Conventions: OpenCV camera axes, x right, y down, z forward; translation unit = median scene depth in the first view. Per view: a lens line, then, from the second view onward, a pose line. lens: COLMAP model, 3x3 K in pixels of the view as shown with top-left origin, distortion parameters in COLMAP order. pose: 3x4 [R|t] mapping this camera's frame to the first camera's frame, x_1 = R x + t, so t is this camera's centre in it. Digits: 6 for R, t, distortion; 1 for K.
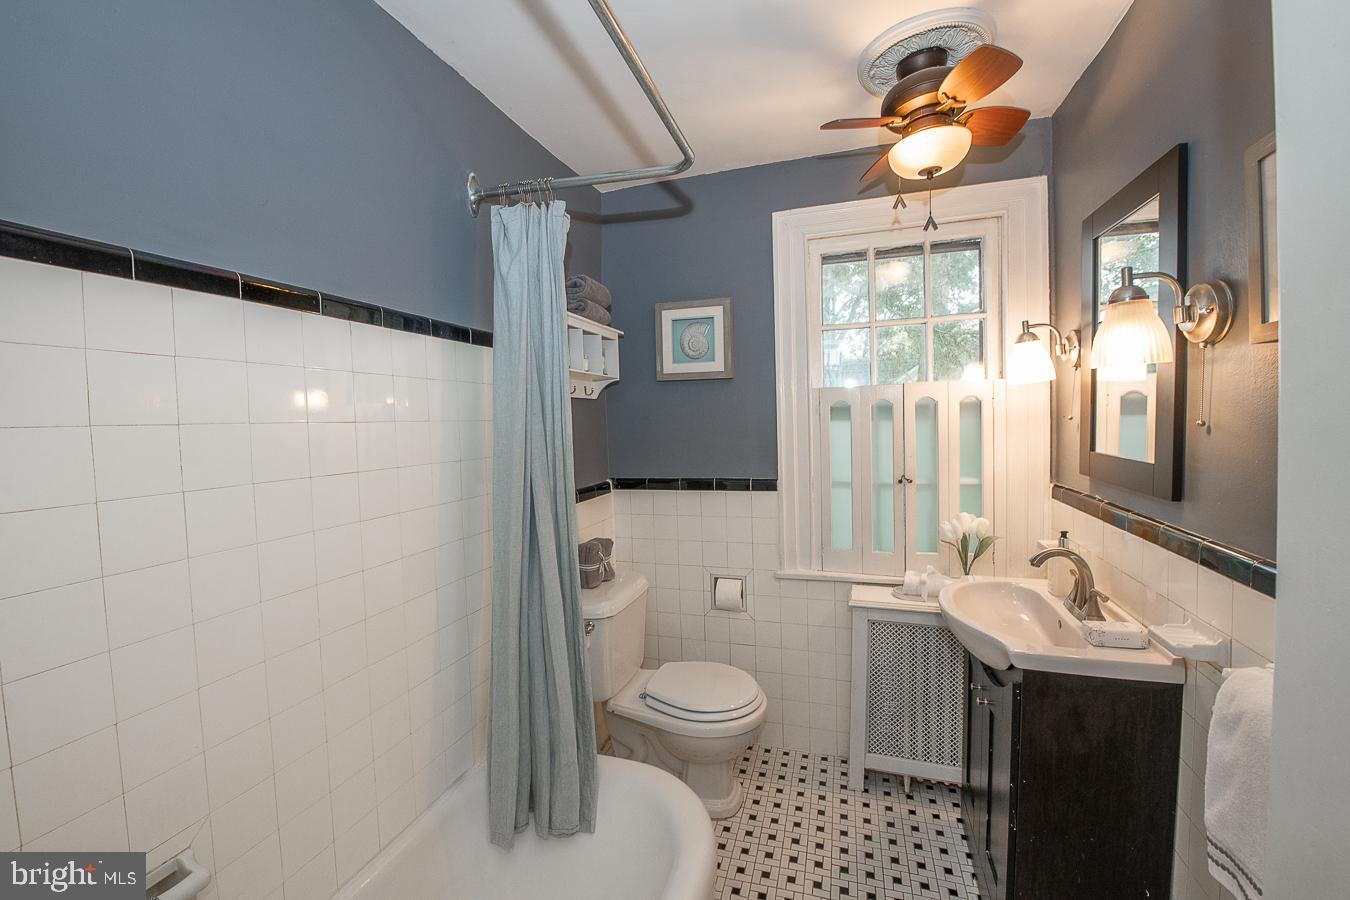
lens RADIAL K [[533.6, 0, 681.1], [0, 533.6, 444.5], [0, 0, 1]] dist [-0.014071, -0.004131]
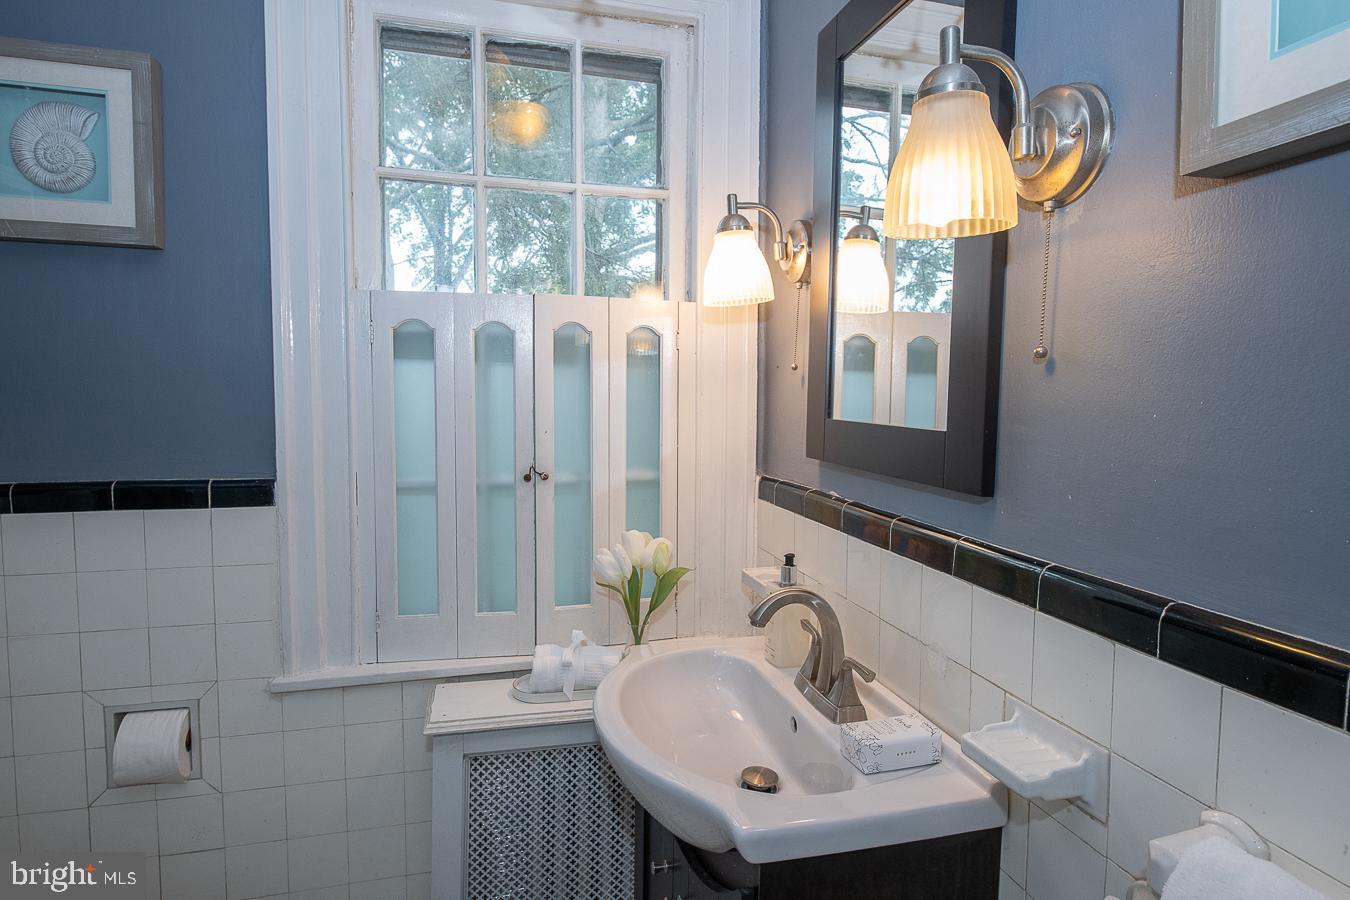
lens RADIAL K [[716.1, 0, 675.0], [0, 716.1, 450.0], [0, 0, 1]] dist [-0.019770, -0.000241]
pose [[0.839893, -0.002209, 0.542747, 0.160318], [-0.007889, 0.999836, 0.016277, 0.030988], [-0.542694, -0.017952, 0.839738, 0.345797]]
